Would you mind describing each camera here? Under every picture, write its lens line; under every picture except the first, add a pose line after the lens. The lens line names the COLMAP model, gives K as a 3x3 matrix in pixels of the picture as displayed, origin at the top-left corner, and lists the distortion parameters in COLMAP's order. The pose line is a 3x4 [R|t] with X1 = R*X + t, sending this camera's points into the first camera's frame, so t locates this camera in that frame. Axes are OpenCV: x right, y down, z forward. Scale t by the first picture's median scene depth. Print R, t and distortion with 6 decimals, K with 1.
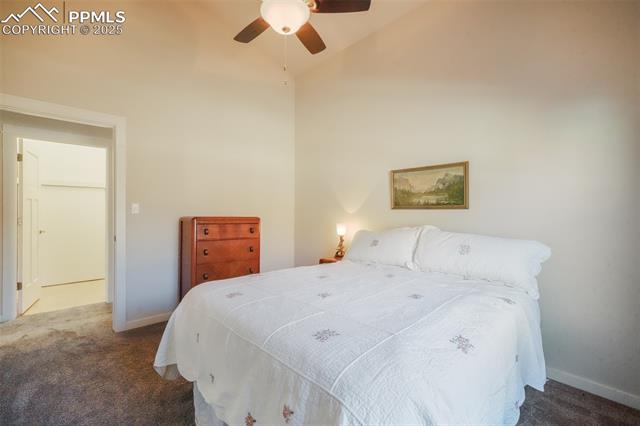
lens RADIAL K [[287.5, 0, 320.0], [0, 287.5, 213.0], [0, 0, 1]] dist [0.001086, 0.000215]
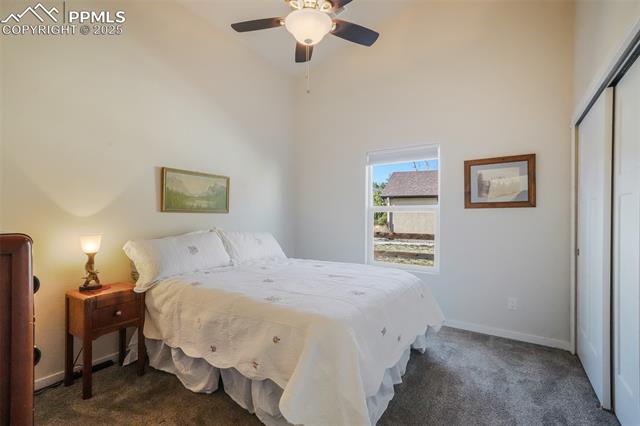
lens RADIAL K [[287.5, 0, 320.0], [0, 287.5, 213.0], [0, 0, 1]] dist [0.001086, 0.000215]
pose [[-0.229809, 0.009925, 0.973185, -0.760921], [-0.003872, 0.999931, -0.011112, -0.001929], [-0.973228, -0.006322, -0.229755, 0.798901]]
